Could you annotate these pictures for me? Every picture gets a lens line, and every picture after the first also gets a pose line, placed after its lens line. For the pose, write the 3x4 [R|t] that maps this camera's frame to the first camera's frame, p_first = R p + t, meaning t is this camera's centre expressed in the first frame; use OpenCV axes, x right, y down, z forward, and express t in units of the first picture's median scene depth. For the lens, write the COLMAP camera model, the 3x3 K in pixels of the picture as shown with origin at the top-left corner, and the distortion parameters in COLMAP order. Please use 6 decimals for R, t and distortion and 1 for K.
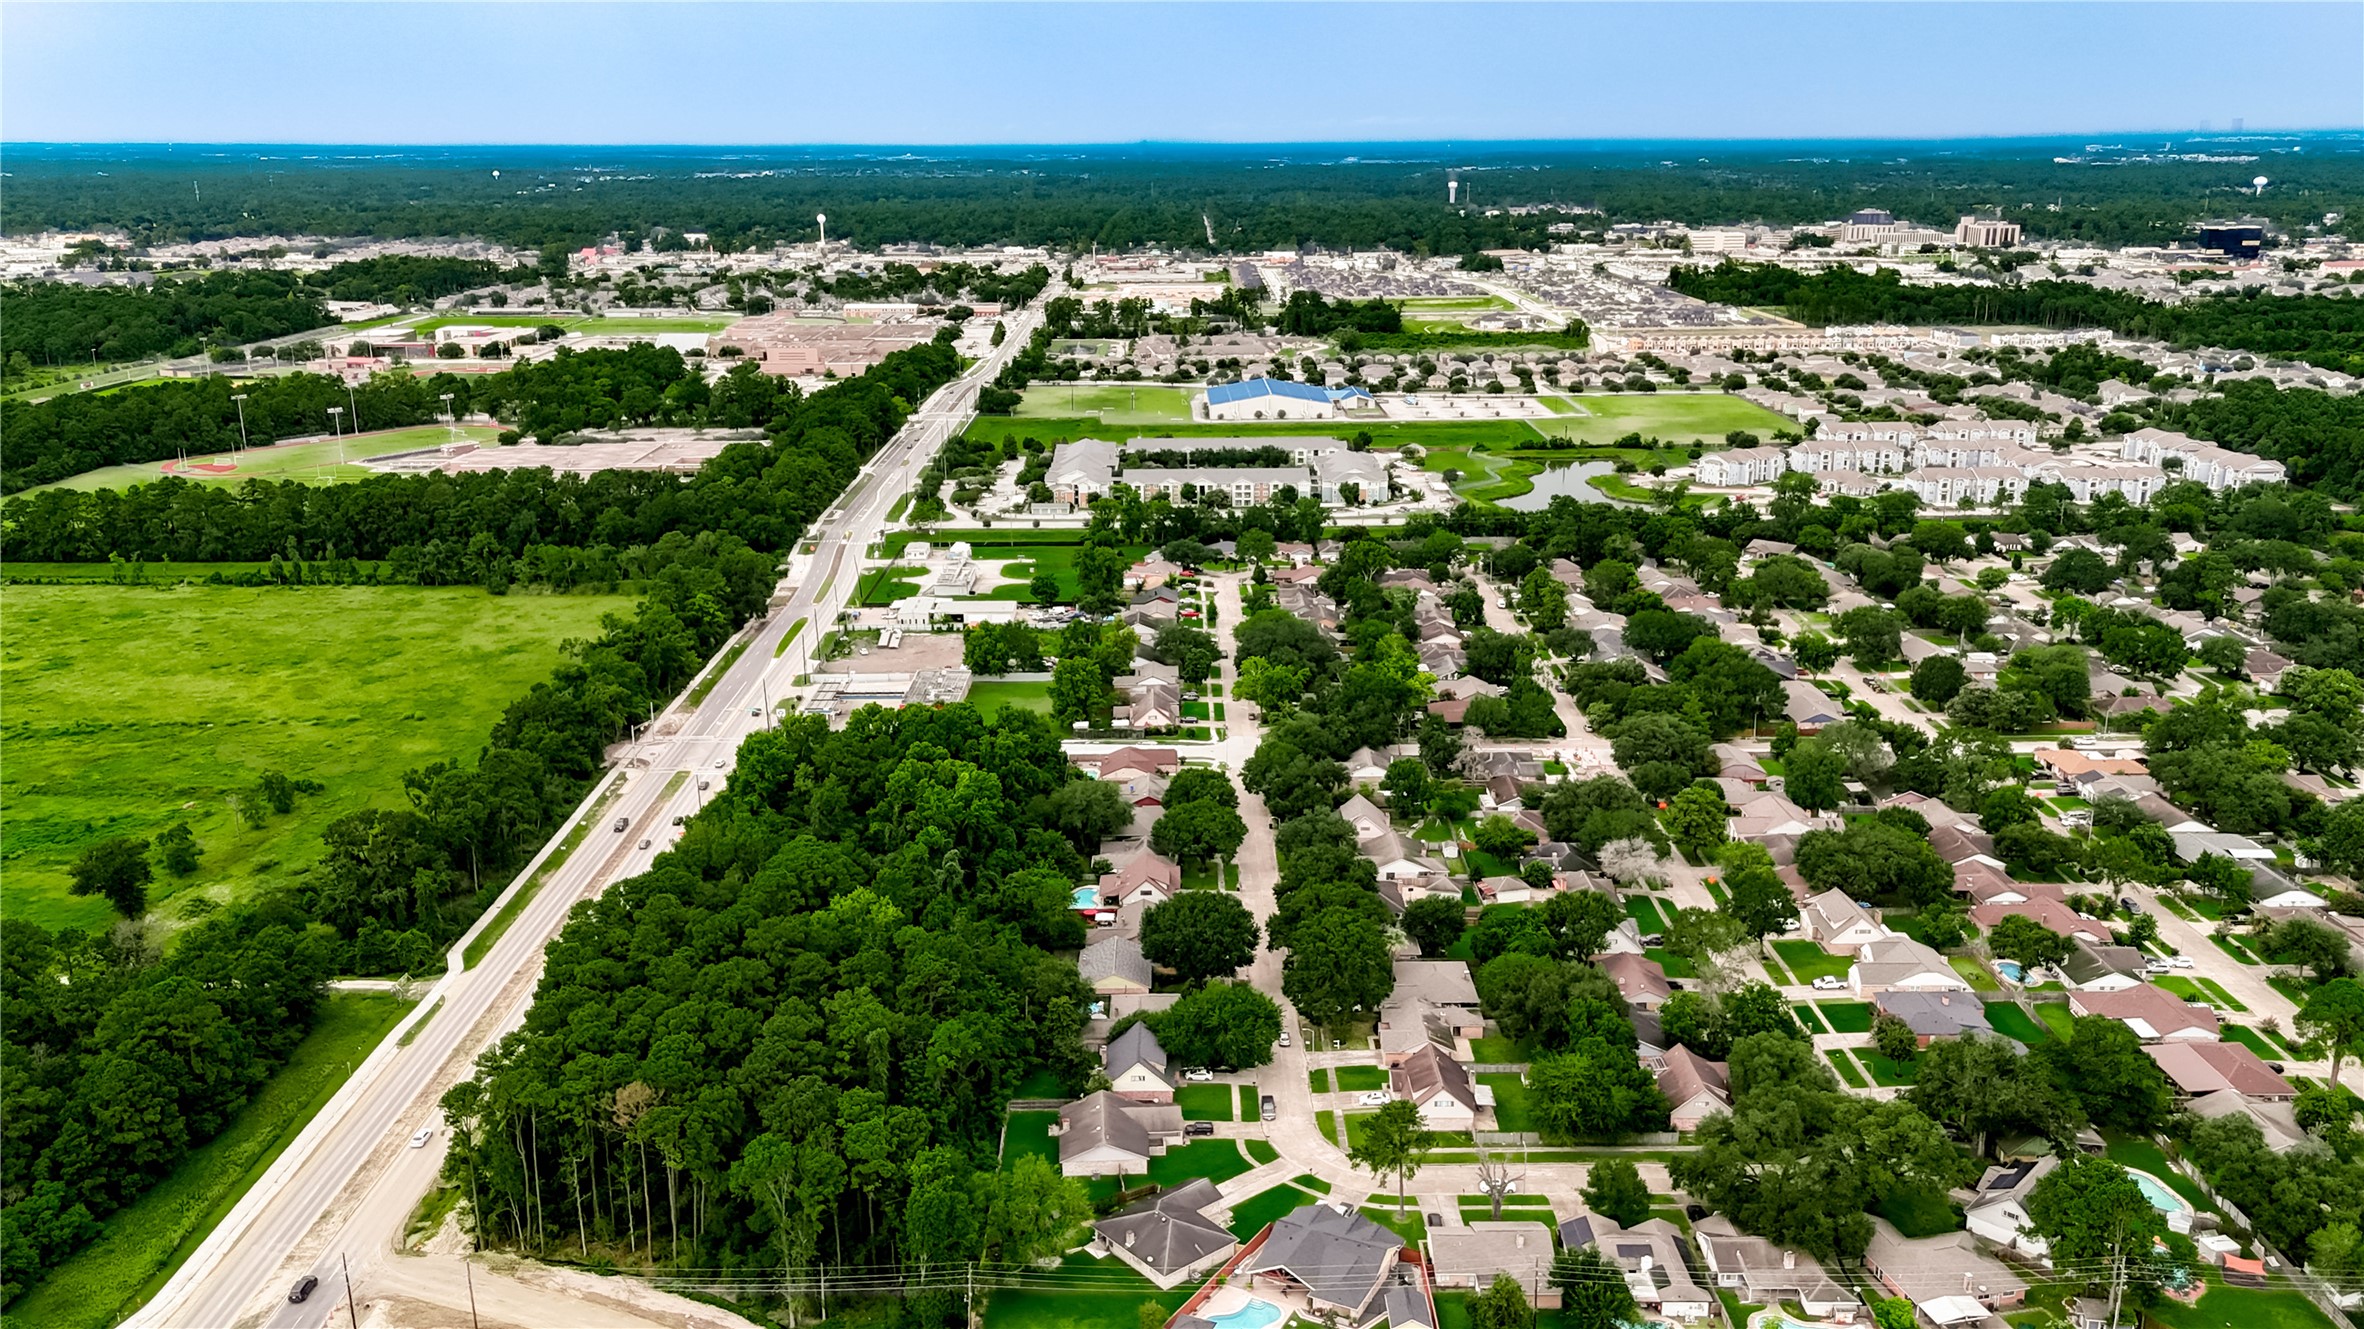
lens RADIAL K [[1867.1, 0, 1195.8], [0, 1867.1, 670.2], [0, 0, 1]] dist [0.074785, -0.032472]
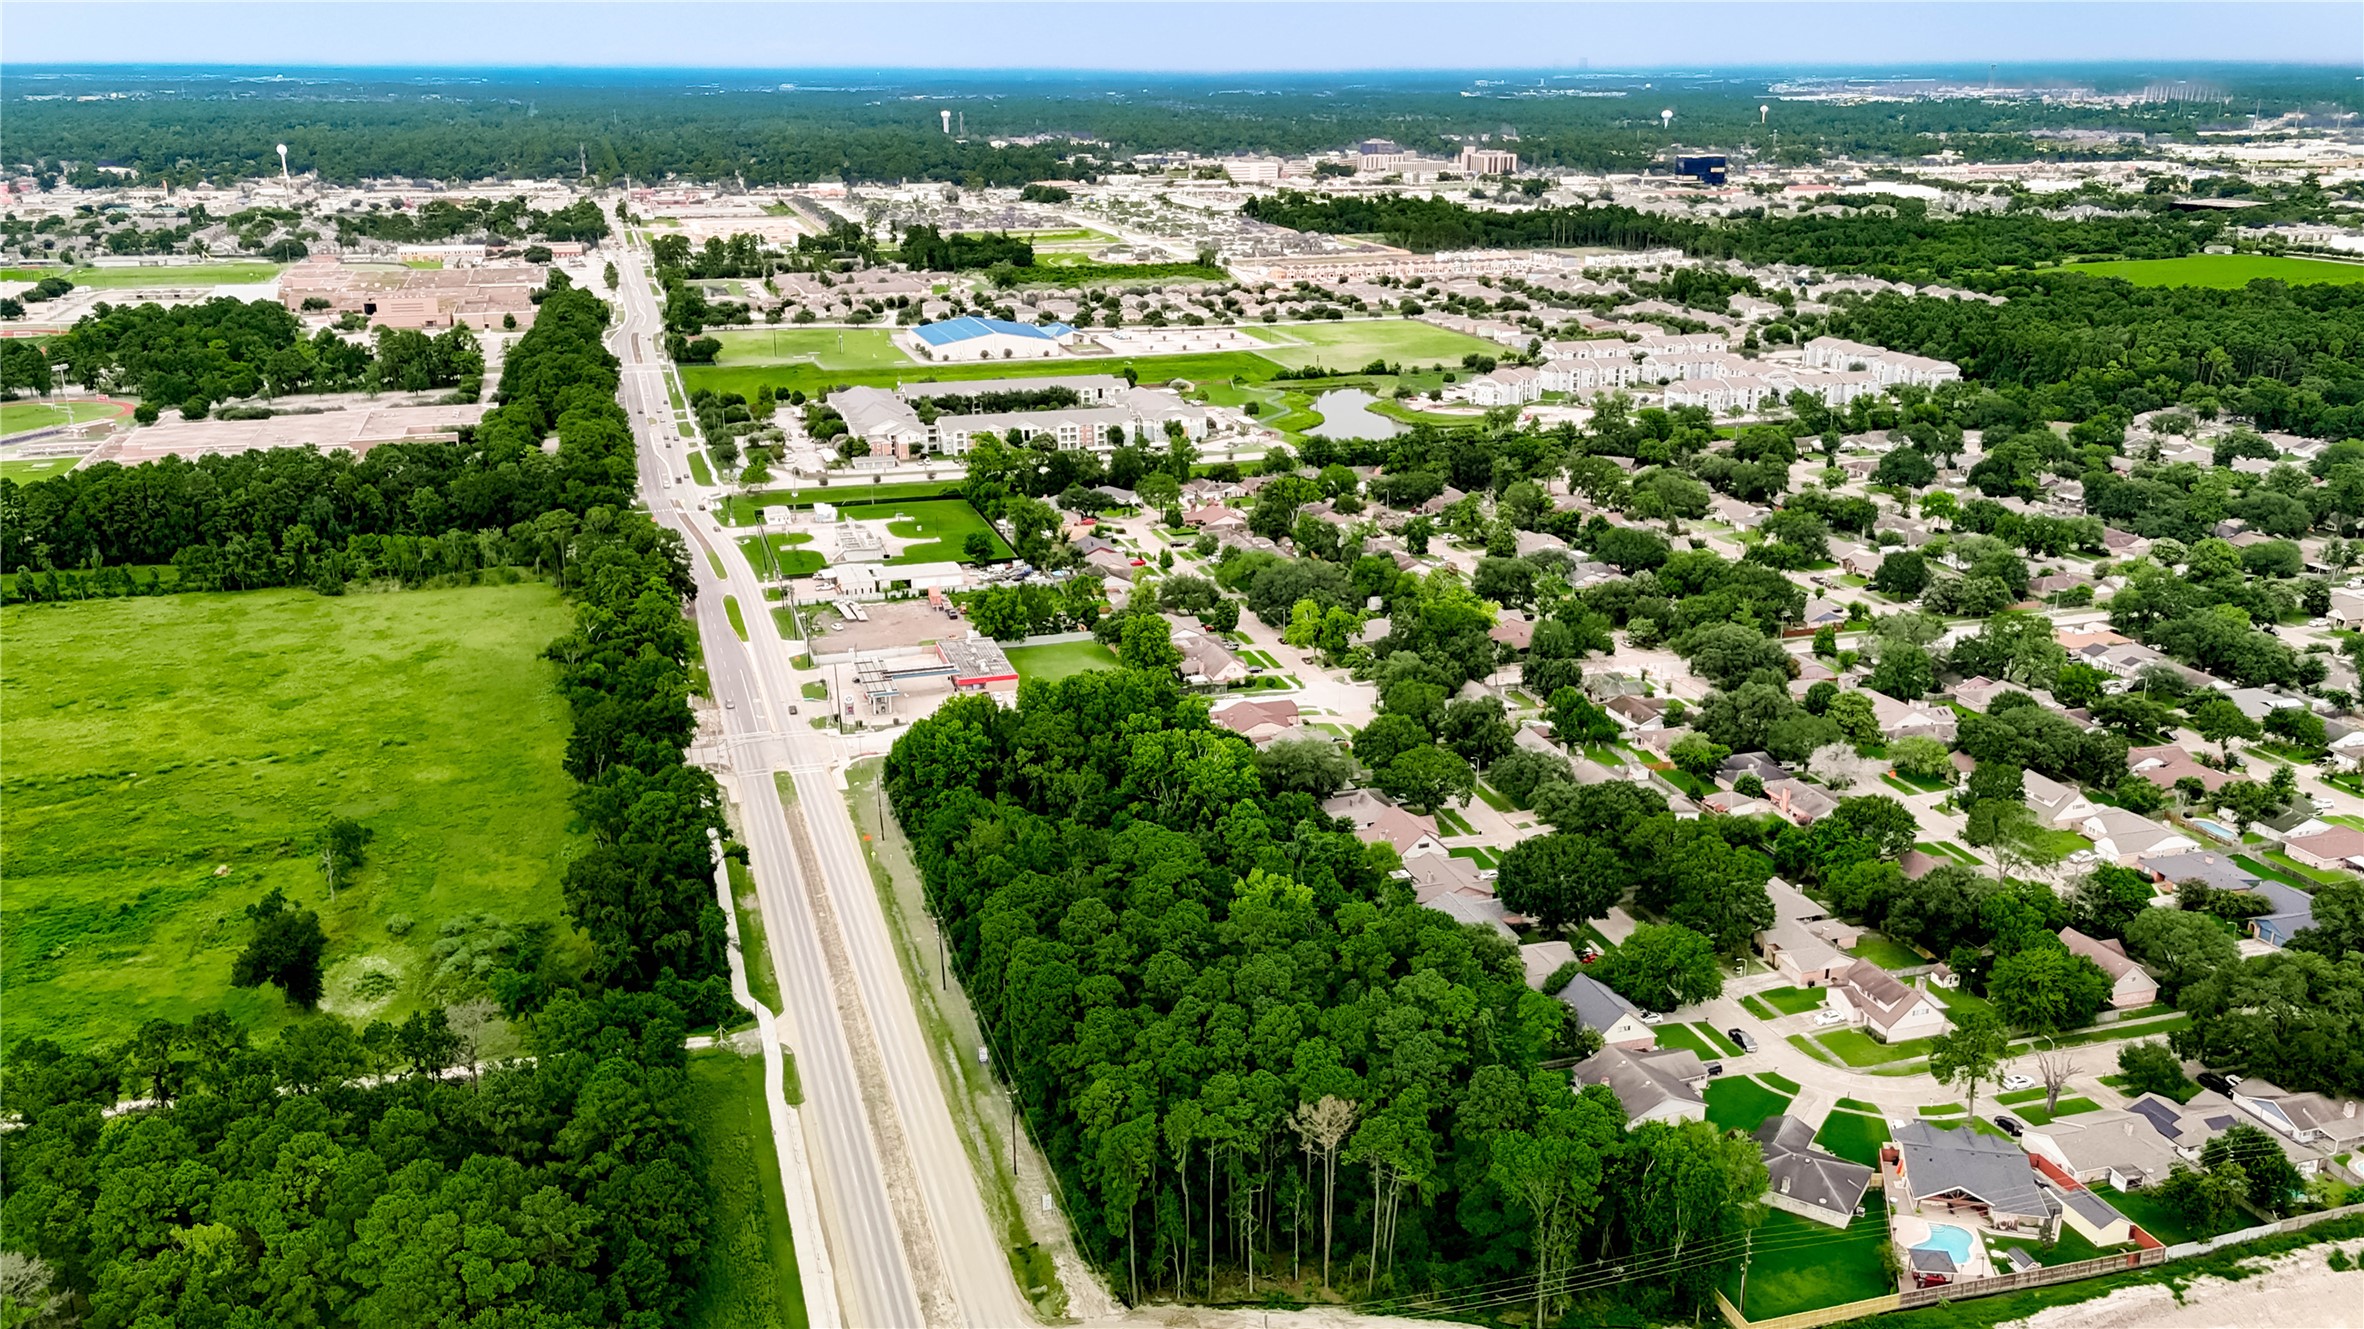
lens RADIAL K [[1867.1, 0, 1195.8], [0, 1867.1, 670.2], [0, 0, 1]] dist [0.074785, -0.032472]
pose [[0.958126, -0.084968, 0.273451, -0.141120], [0.075454, 0.996127, 0.045146, -0.009169], [-0.276227, -0.022622, 0.960826, 0.031955]]
